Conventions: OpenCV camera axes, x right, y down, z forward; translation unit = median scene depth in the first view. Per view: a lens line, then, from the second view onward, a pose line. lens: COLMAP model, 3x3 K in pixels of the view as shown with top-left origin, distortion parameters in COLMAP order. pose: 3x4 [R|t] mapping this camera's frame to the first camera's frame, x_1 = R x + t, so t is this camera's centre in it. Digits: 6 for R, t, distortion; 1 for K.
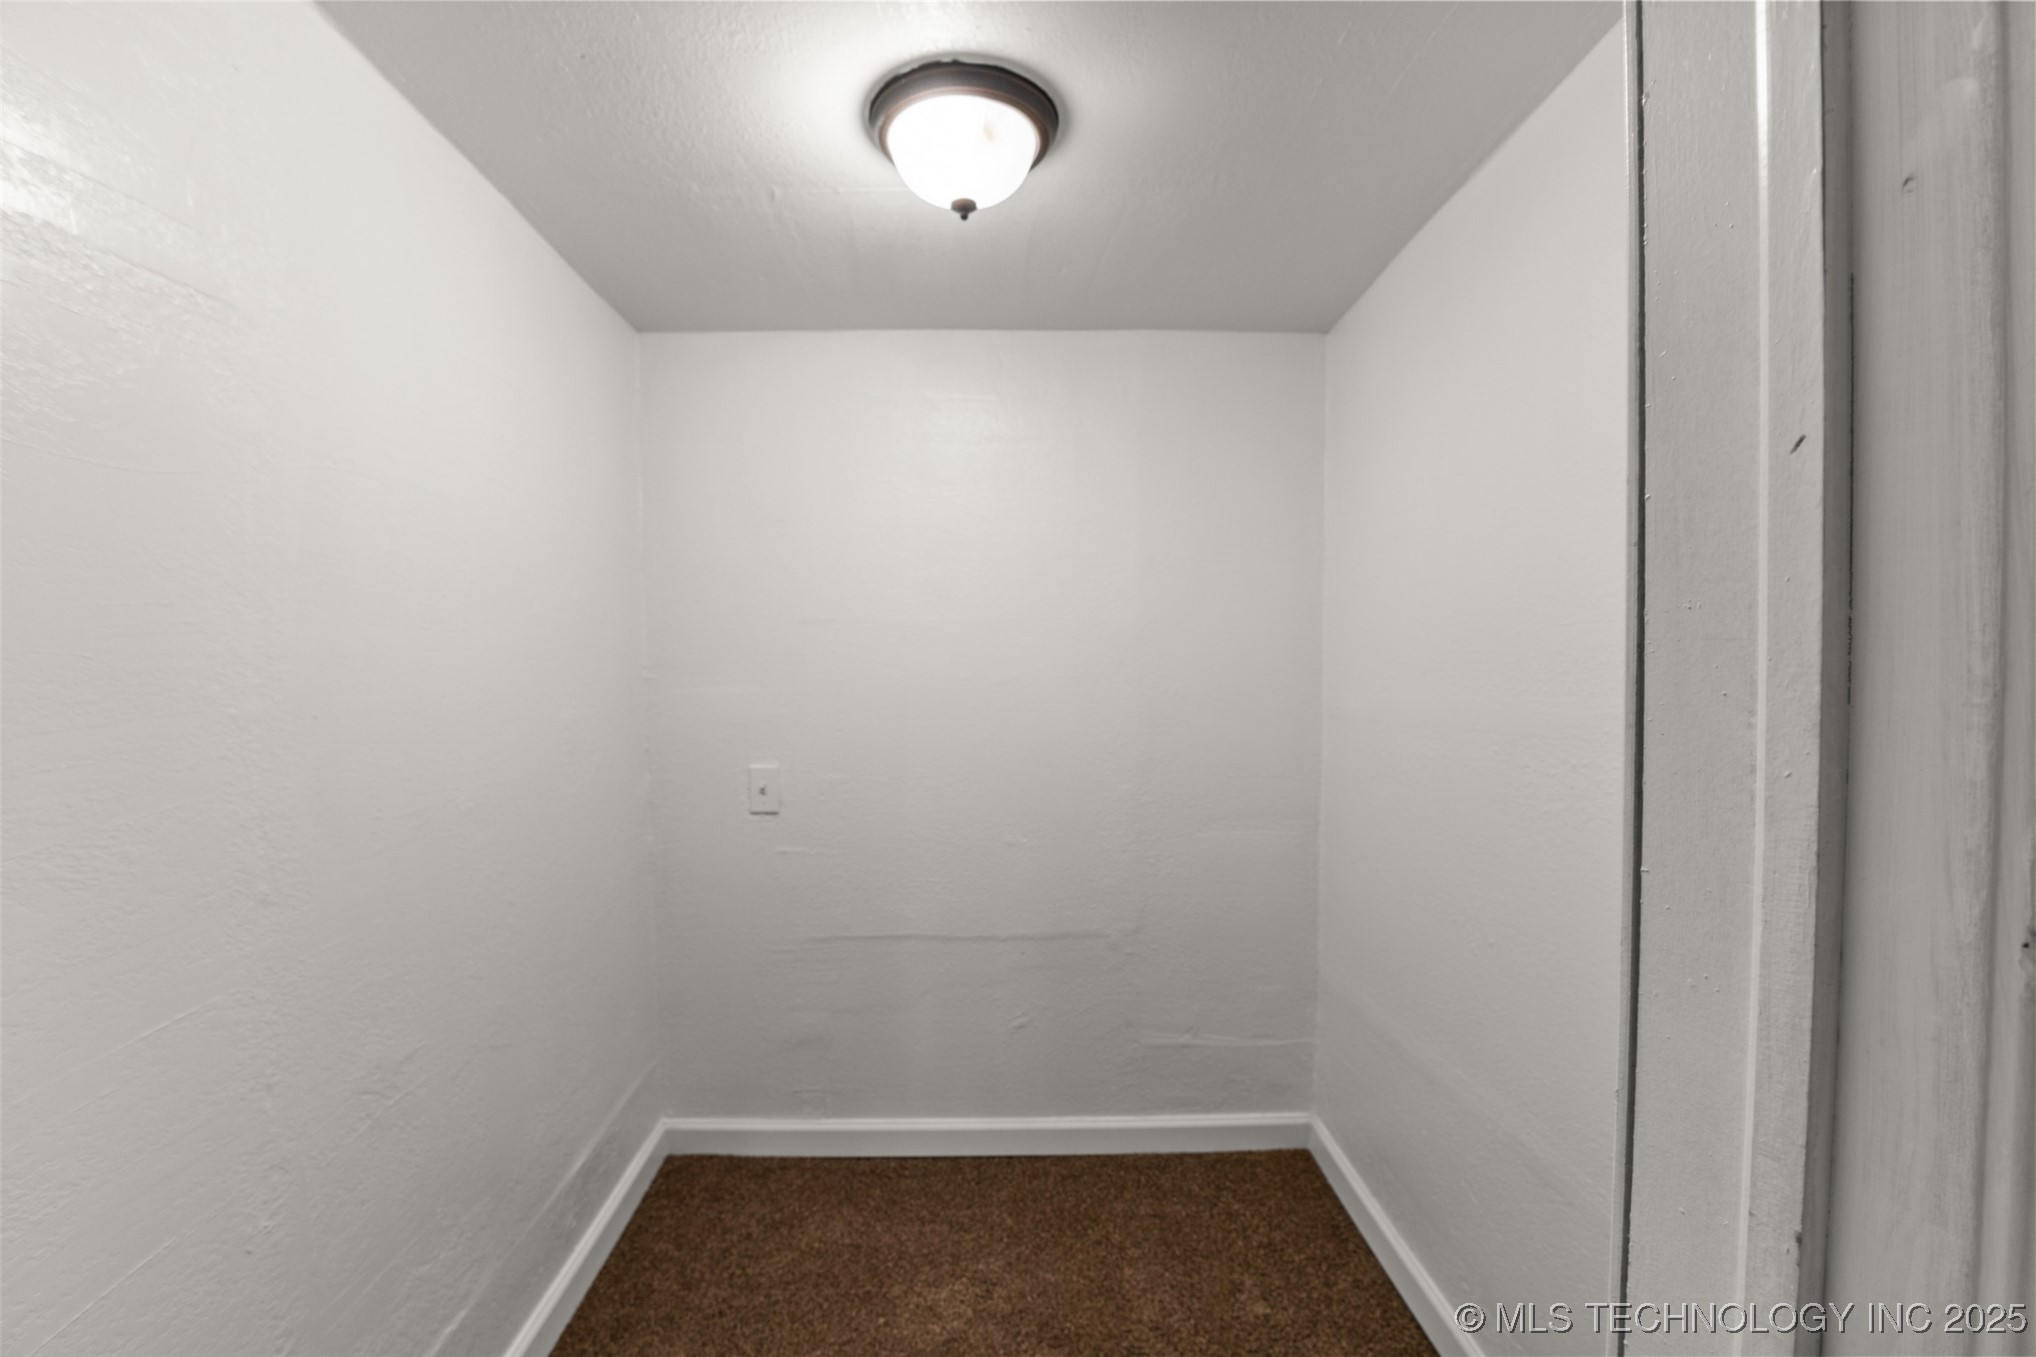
lens RADIAL K [[863.2, 0, 1032.0], [0, 863.2, 659.9], [0, 0, 1]] dist [0.001088, -0.003422]
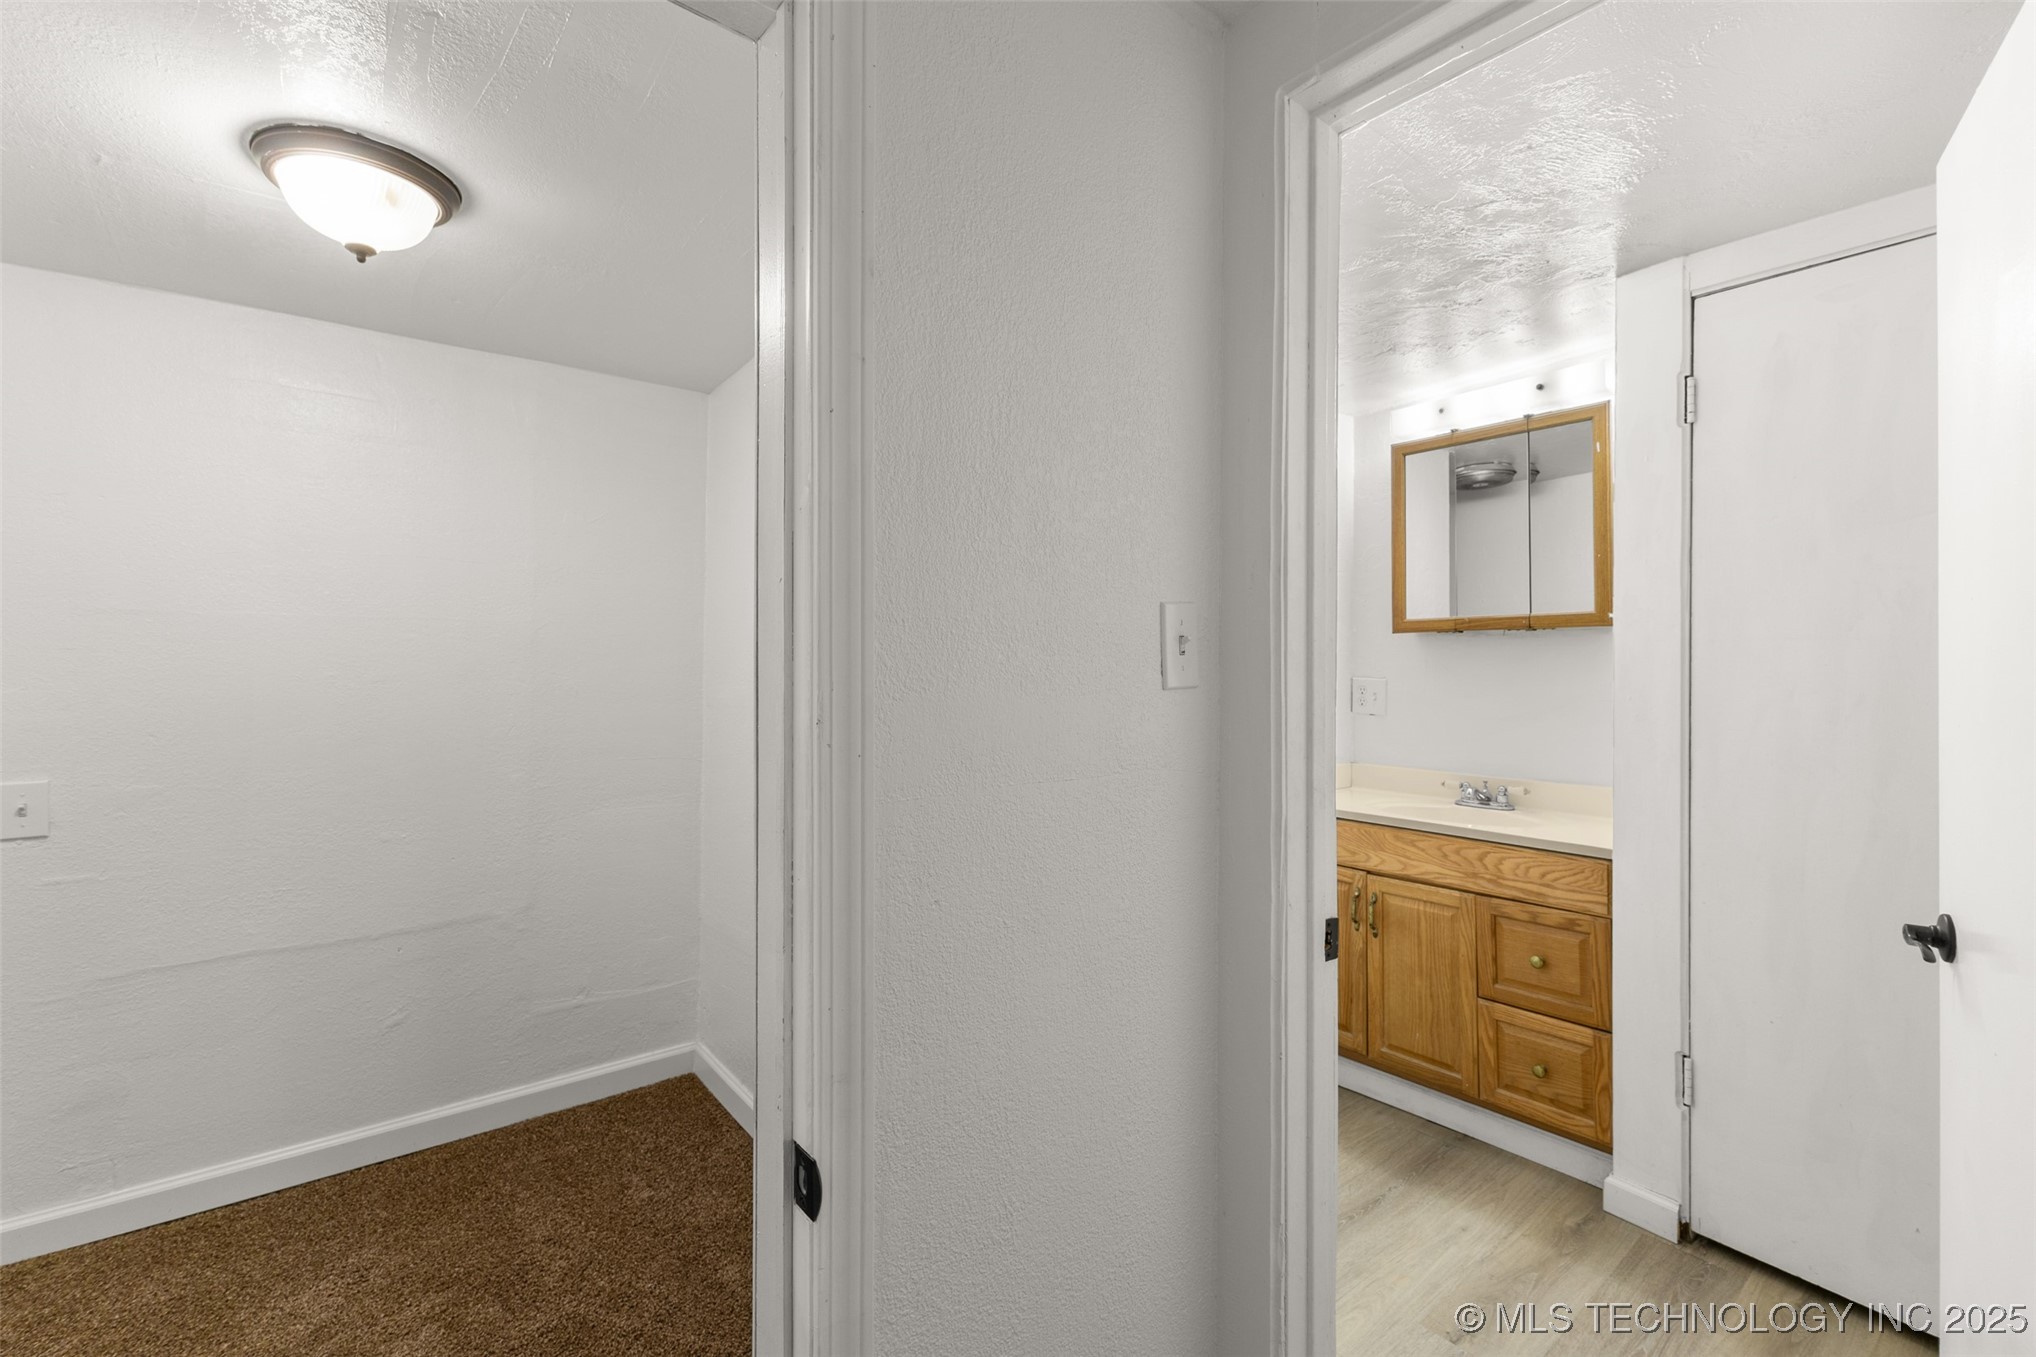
lens RADIAL K [[863.2, 0, 1032.0], [0, 863.2, 659.9], [0, 0, 1]] dist [0.001088, -0.003422]
pose [[0.793814, 0.006130, 0.608129, -0.041363], [0.000834, 0.999937, -0.011168, 0.014617], [-0.608160, 0.009372, 0.793759, -0.268834]]
